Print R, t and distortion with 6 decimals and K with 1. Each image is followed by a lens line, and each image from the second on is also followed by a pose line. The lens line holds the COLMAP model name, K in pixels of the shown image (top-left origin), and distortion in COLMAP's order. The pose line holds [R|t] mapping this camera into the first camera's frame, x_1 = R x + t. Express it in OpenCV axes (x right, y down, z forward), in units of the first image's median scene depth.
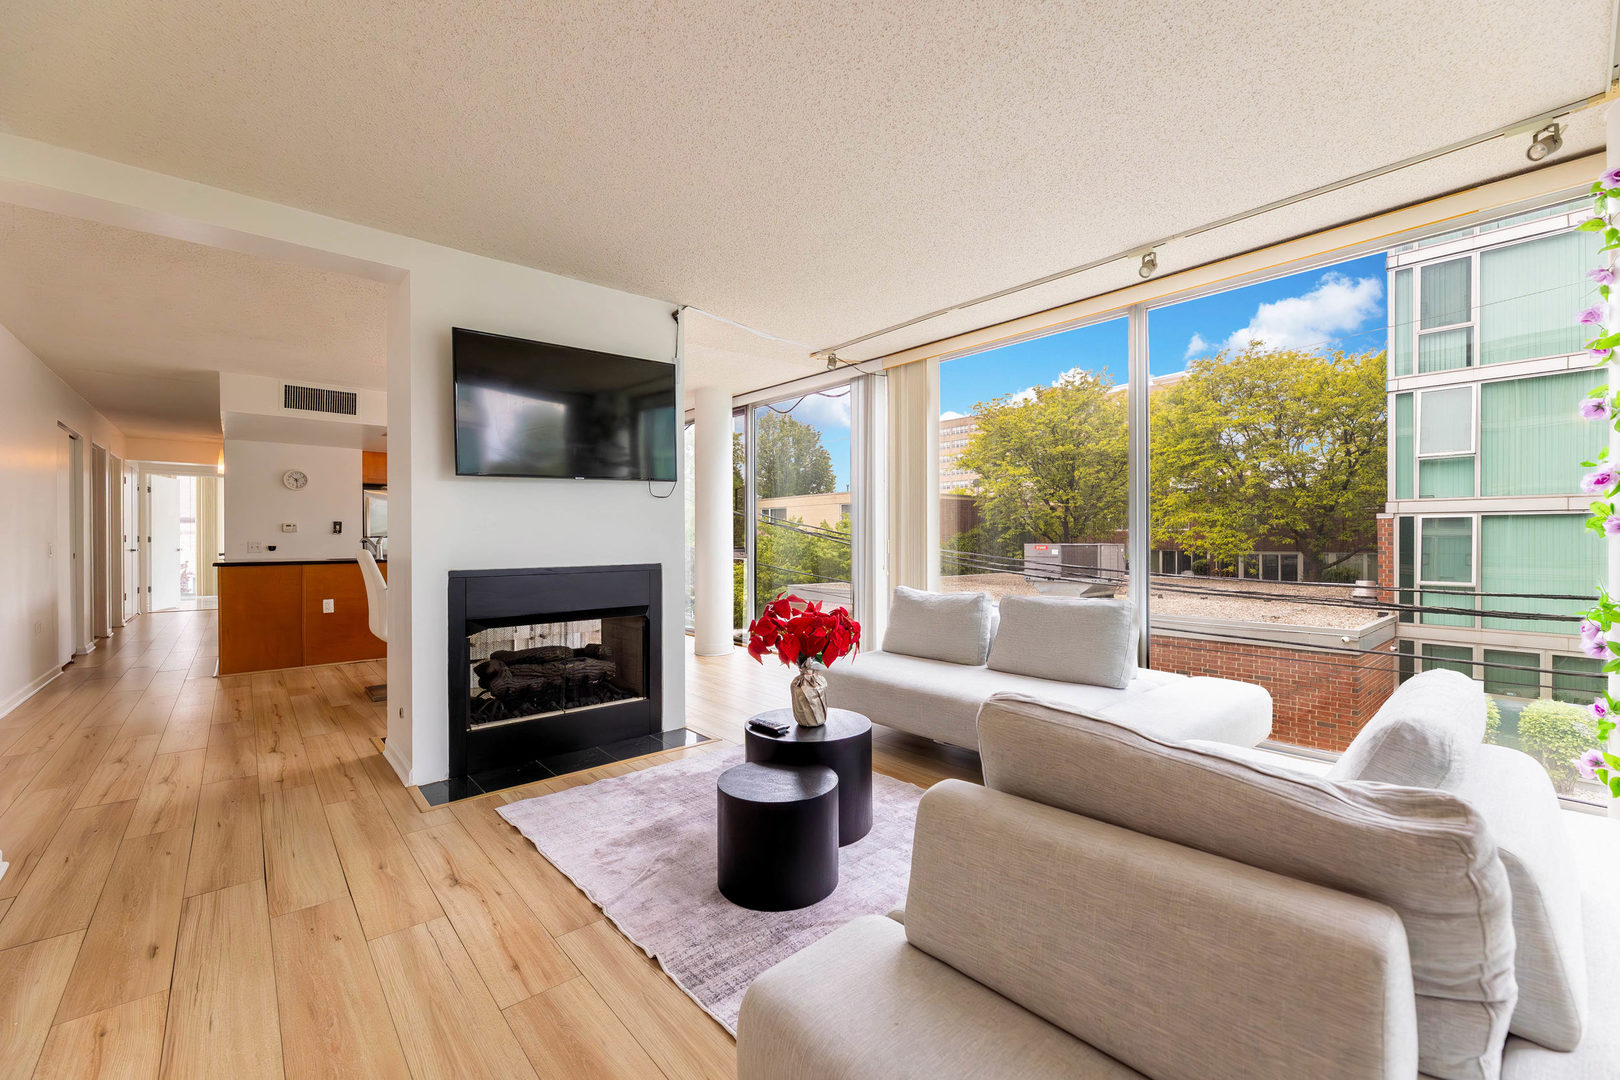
lens RADIAL K [[666.8, 0, 809.3], [0, 666.8, 540.9], [0, 0, 1]] dist [-0.001953, 0.000042]
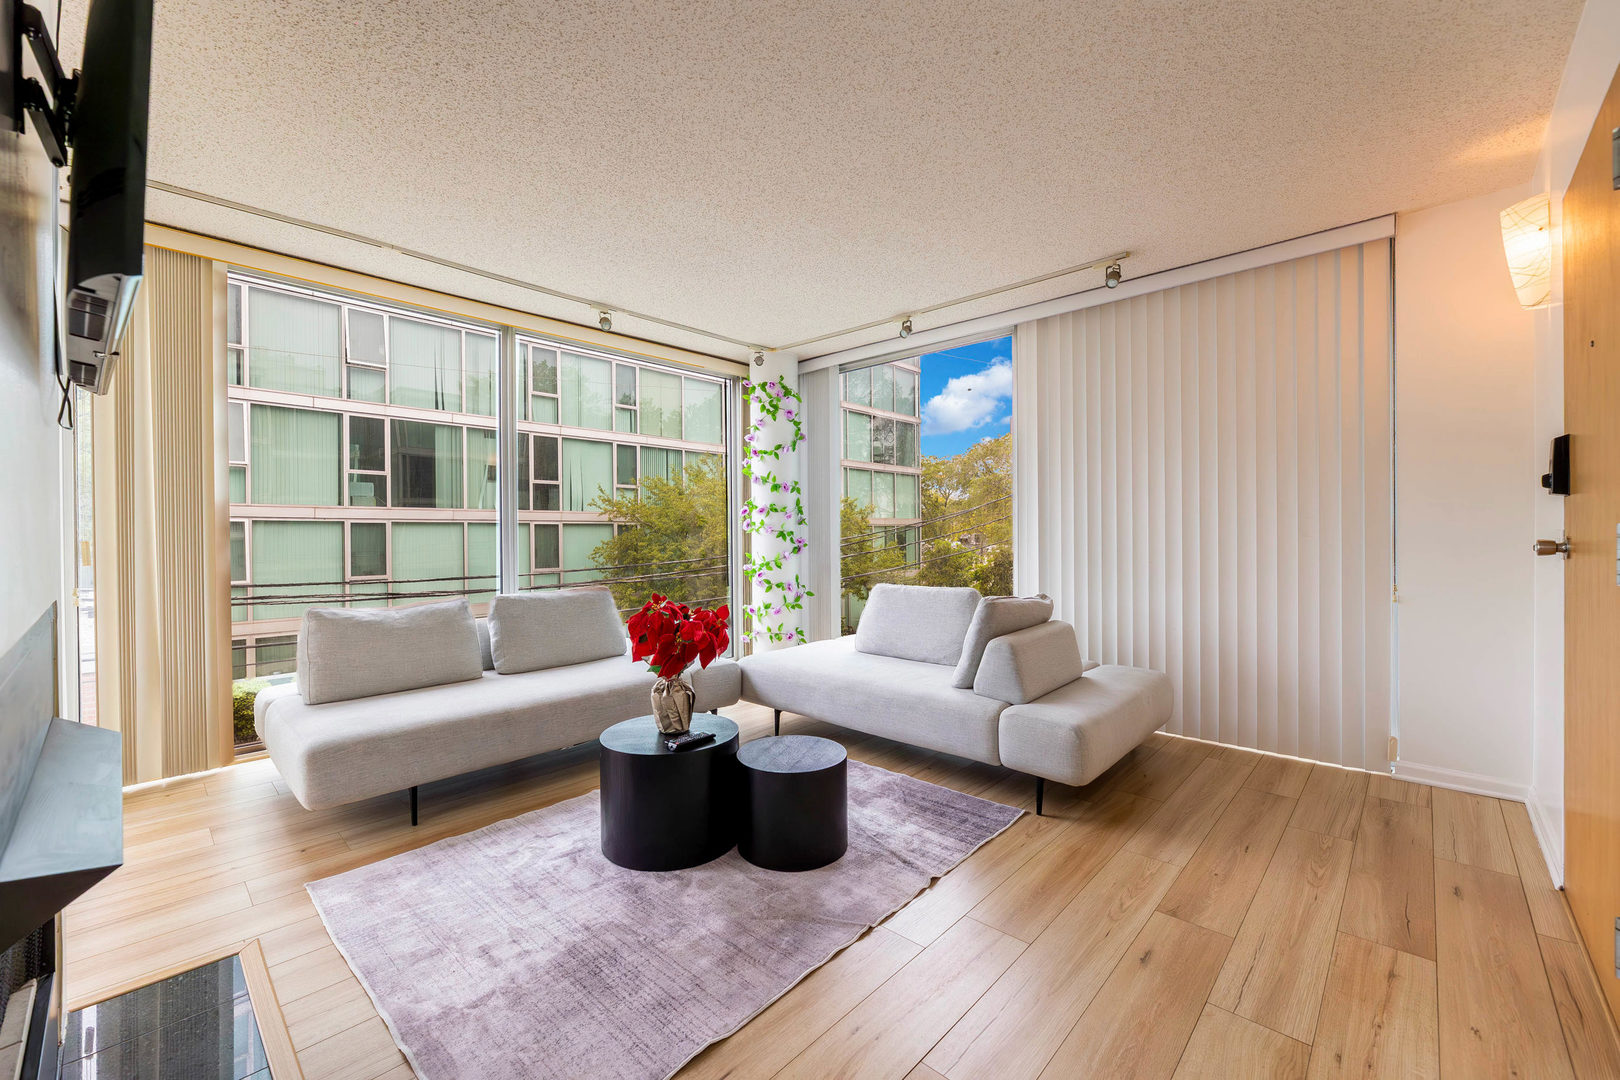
lens RADIAL K [[651.3, 0, 810.0], [0, 651.3, 540.0], [0, 0, 1]] dist [-0.006009, -0.000049]
pose [[-0.103432, -0.003272, 0.994631, -0.258865], [0.011069, 0.999929, 0.004440, 0.000956], [-0.994575, 0.011469, -0.103388, 0.251135]]
